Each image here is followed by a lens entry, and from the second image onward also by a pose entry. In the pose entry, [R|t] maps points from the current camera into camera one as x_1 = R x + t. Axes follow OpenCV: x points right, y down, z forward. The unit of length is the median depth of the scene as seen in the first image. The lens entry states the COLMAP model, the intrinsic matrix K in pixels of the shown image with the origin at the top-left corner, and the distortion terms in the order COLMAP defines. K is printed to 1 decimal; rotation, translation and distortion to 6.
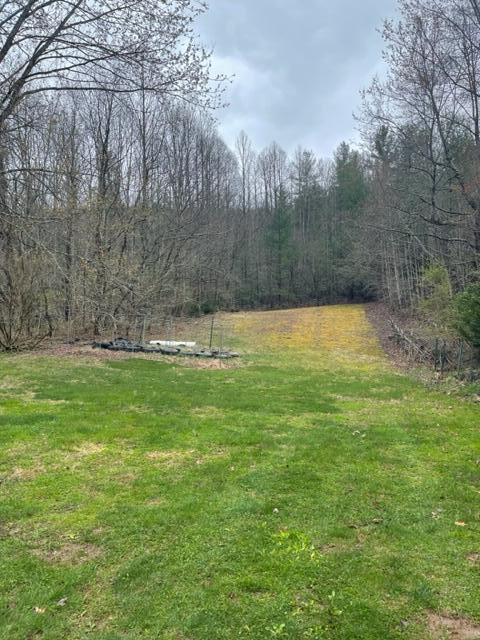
lens RADIAL K [[477.0, 0, 239.1], [0, 477.0, 333.7], [0, 0, 1]] dist [0.064058, -0.086584]
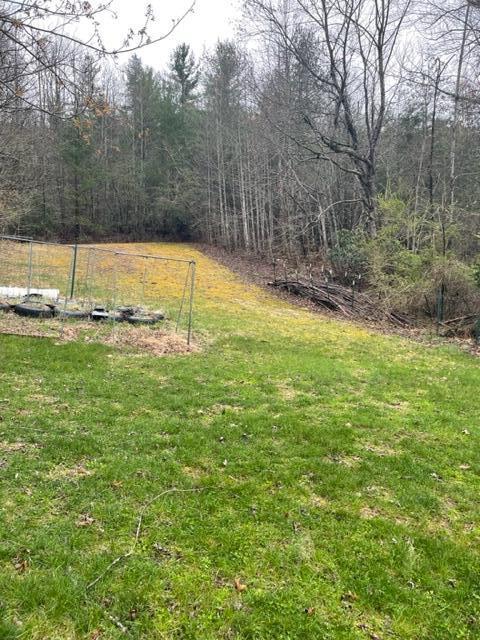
lens RADIAL K [[477.0, 0, 239.1], [0, 477.0, 333.7], [0, 0, 1]] dist [0.064058, -0.086584]
pose [[0.885916, -0.021947, 0.463327, -0.058982], [-0.035066, 0.992853, 0.114078, -0.000665], [-0.462519, -0.117310, 0.878814, 0.146821]]
